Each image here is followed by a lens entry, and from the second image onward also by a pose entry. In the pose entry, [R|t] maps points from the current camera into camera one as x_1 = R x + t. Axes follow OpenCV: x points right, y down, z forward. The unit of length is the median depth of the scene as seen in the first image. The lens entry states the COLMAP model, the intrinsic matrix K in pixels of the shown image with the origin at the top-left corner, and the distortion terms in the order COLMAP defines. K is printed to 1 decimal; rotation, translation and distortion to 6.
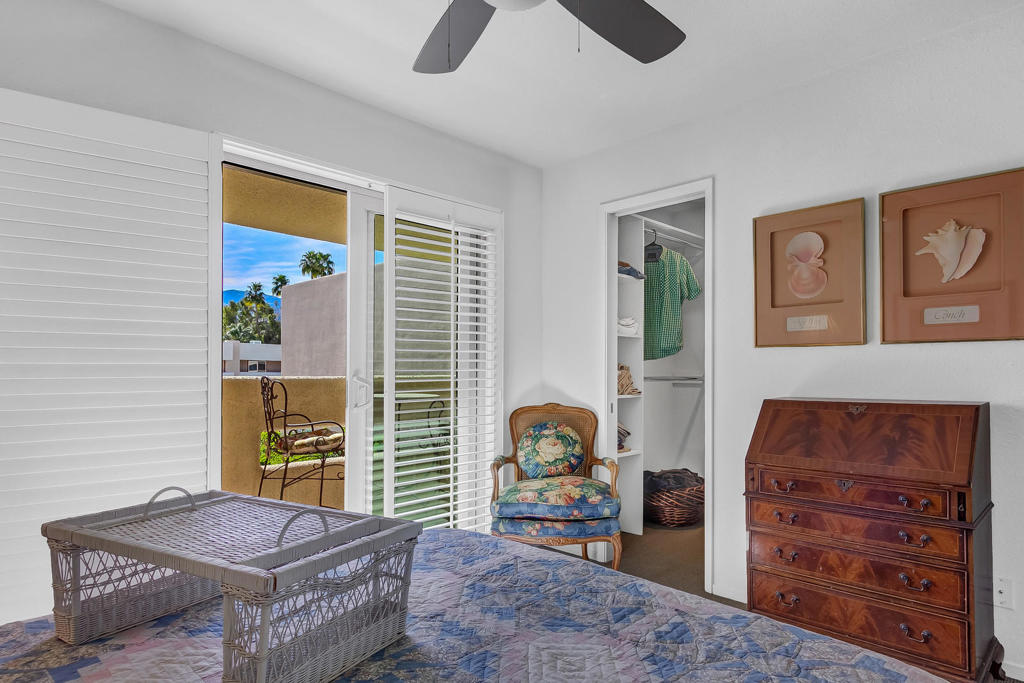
lens RADIAL K [[574.2, 0, 535.1], [0, 574.2, 368.7], [0, 0, 1]] dist [0.003753, 0.000203]
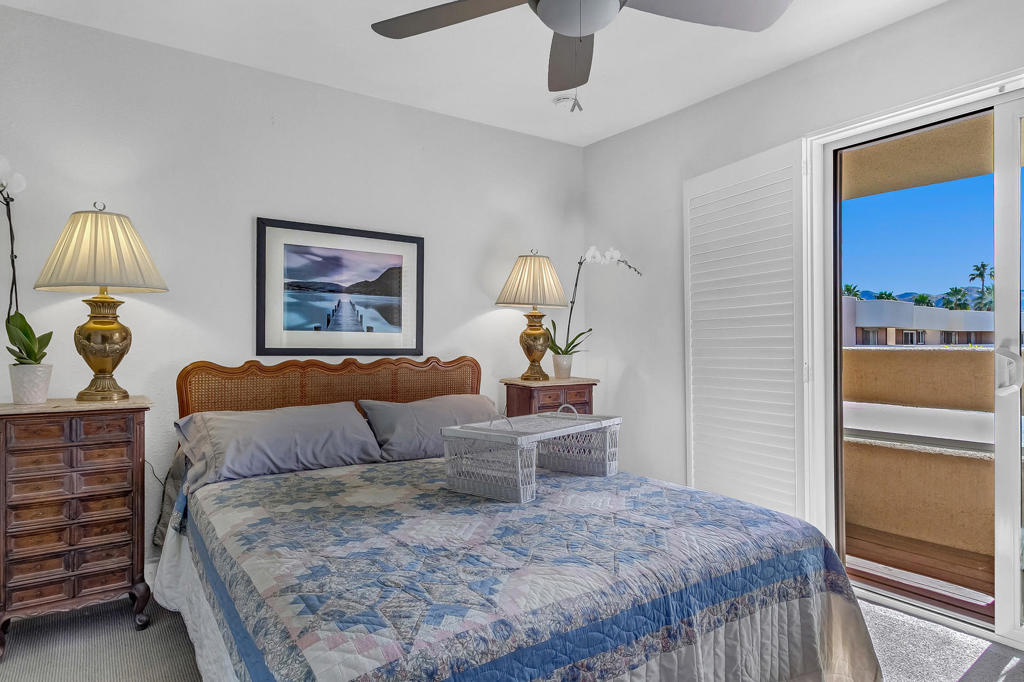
lens RADIAL K [[574.2, 0, 514.5], [0, 574.2, 342.2], [0, 0, 1]] dist [0.003753, 0.000203]
pose [[-0.181091, -0.009358, -0.983422, 1.270683], [0.013352, 0.999839, -0.011973, 0.016942], [0.983376, -0.015298, -0.180936, 1.176186]]
